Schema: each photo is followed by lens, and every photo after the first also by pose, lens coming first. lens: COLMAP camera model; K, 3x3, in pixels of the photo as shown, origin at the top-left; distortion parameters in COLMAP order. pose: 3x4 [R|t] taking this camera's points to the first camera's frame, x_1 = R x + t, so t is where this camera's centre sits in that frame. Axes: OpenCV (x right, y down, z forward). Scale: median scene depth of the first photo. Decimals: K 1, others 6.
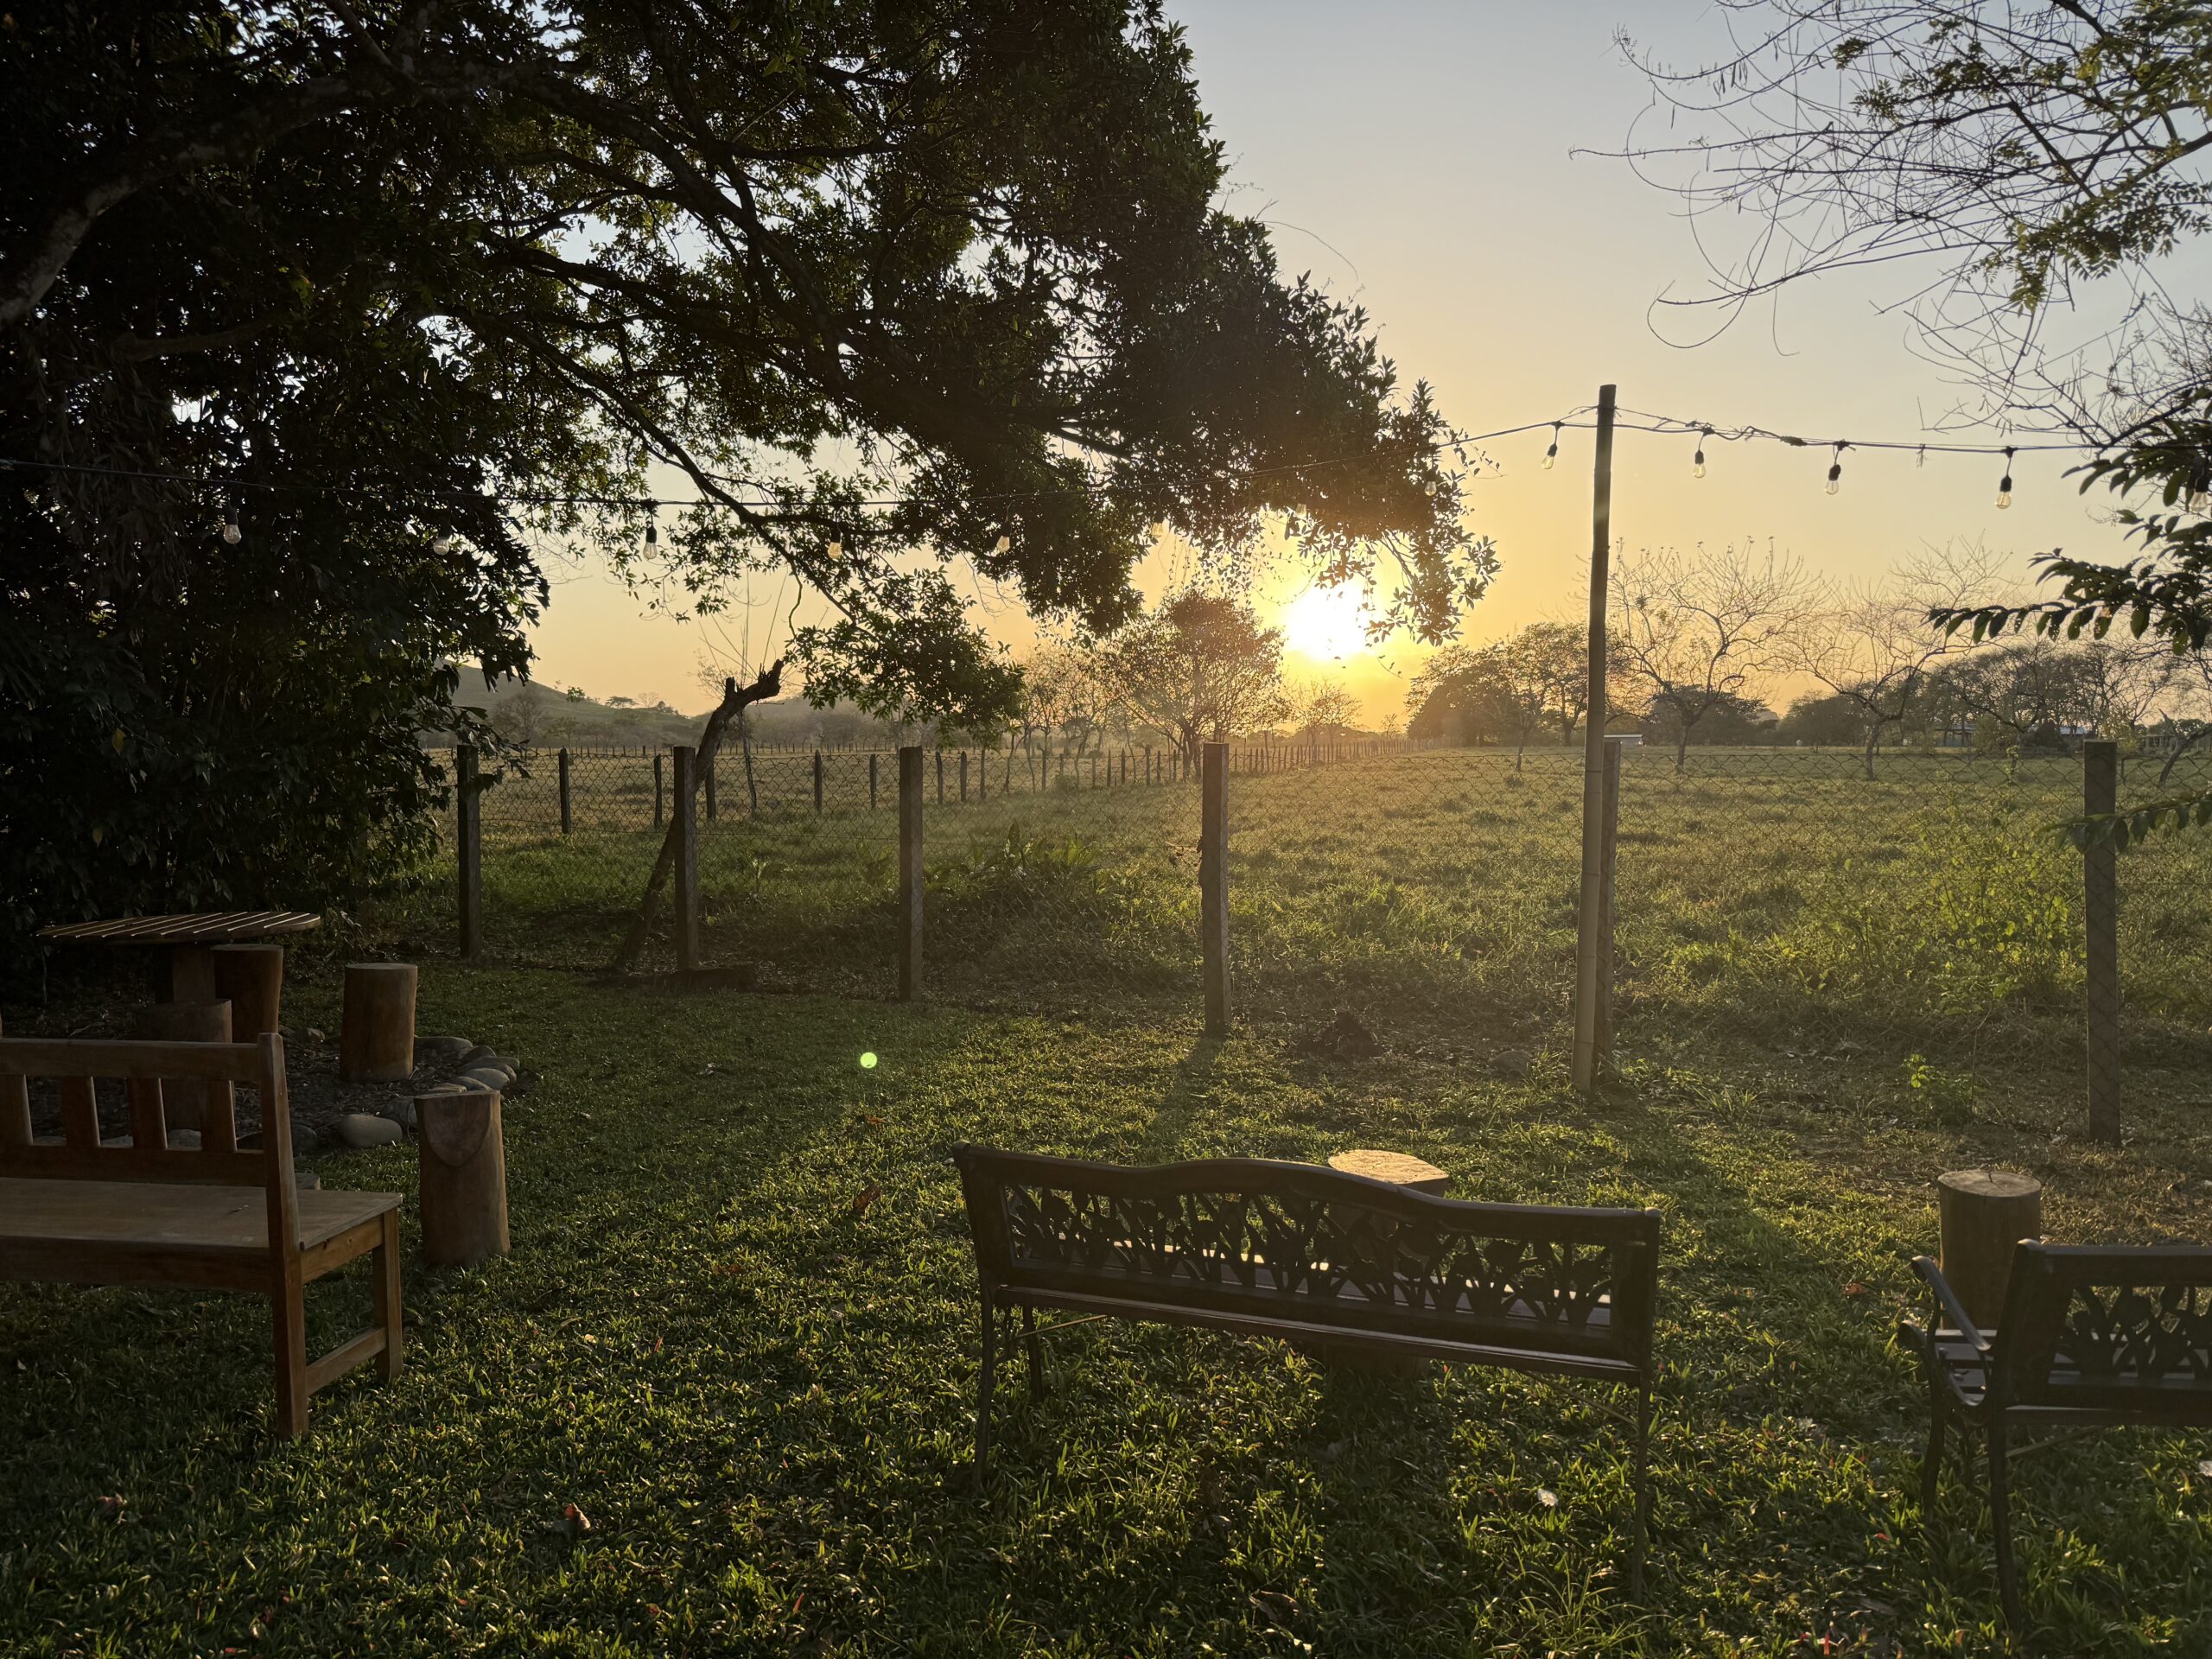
lens RADIAL K [[1522.0, 0, 1106.0], [0, 1522.0, 829.5], [0, 0, 1]] dist [0.125297, -0.202891]
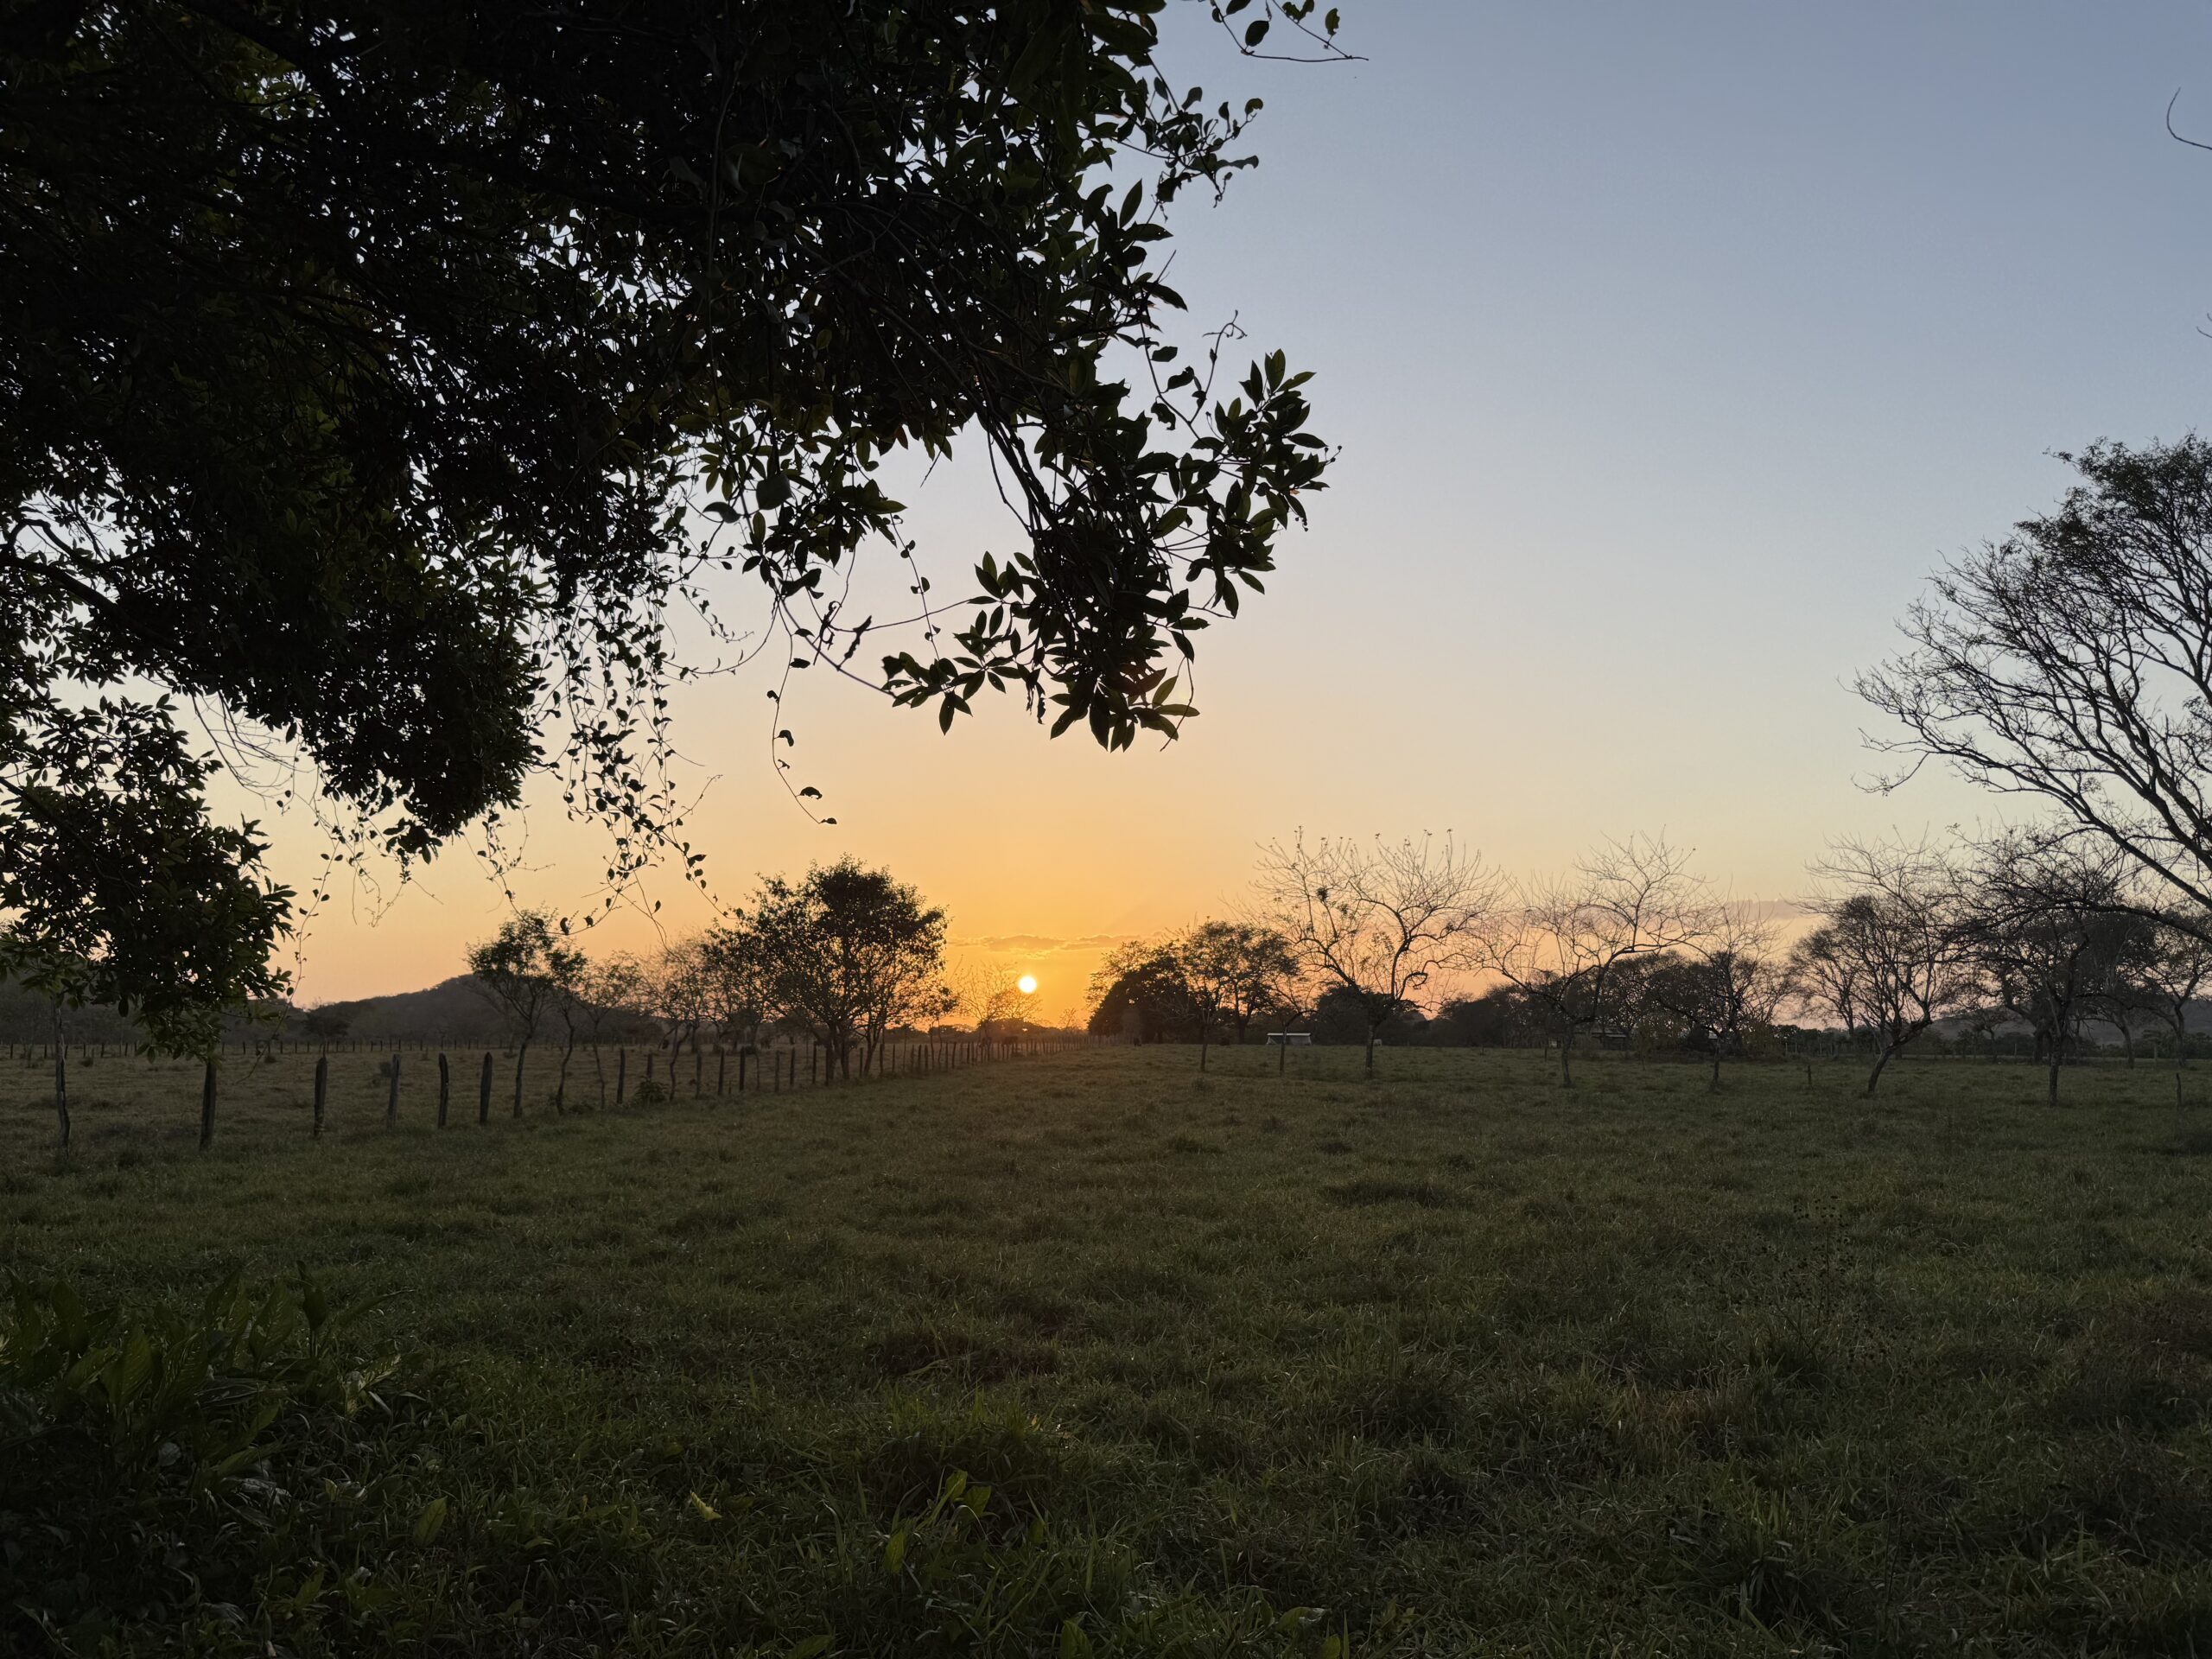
lens RADIAL K [[1522.0, 0, 1106.0], [0, 1522.0, 829.5], [0, 0, 1]] dist [0.125297, -0.202891]
pose [[0.978917, 0.033683, 0.201464, 0.024314], [0.005408, 0.981690, -0.190409, -0.007244], [-0.204189, 0.187484, 0.960810, 0.112940]]
